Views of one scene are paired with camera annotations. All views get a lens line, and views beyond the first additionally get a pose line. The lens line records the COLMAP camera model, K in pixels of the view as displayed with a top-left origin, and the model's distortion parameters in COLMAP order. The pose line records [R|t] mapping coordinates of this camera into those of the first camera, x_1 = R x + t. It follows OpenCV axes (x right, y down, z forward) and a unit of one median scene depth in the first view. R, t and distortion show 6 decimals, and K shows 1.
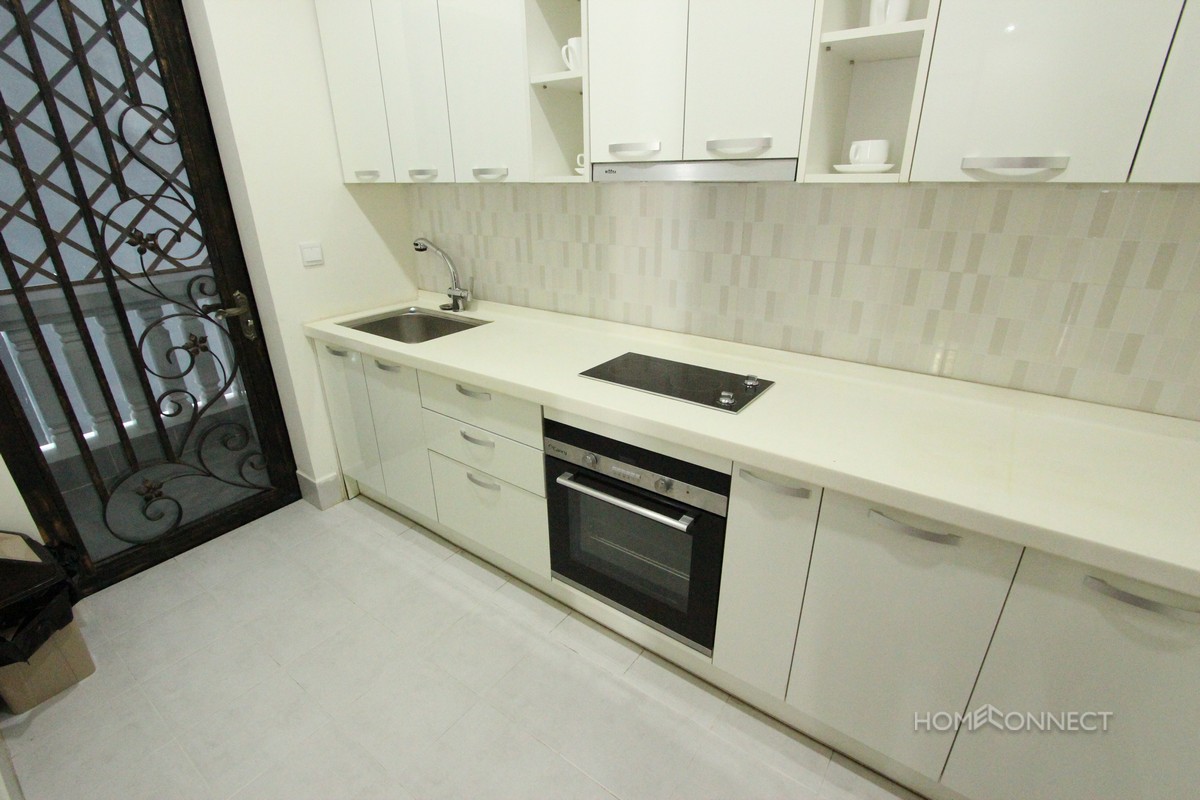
lens RADIAL K [[551.5, 0, 597.2], [0, 551.5, 403.5], [0, 0, 1]] dist [-0.001412, -0.000616]
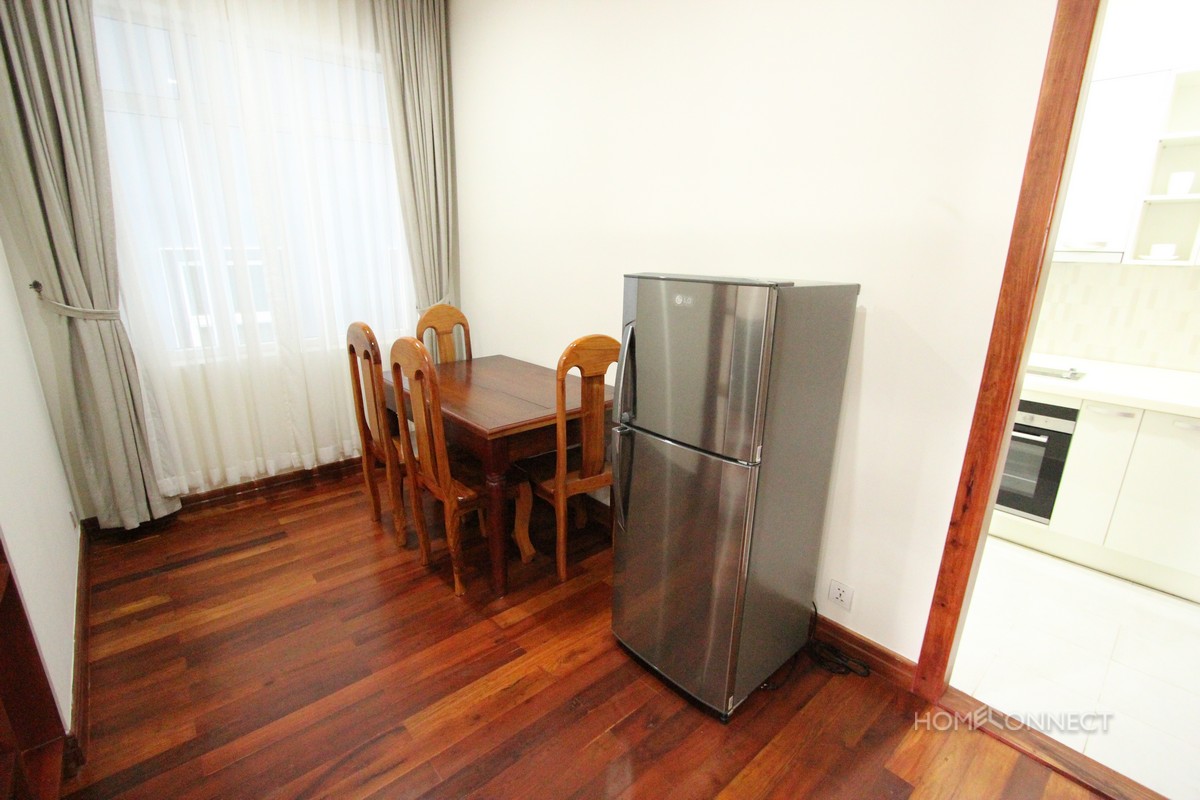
lens RADIAL K [[551.5, 0, 601.8], [0, 551.5, 400.0], [0, 0, 1]] dist [-0.001412, -0.000616]
pose [[0.977233, 0.072560, -0.199374, -1.011276], [-0.096627, 0.988798, -0.113758, 0.481411], [0.188886, 0.130434, 0.973298, -1.196524]]
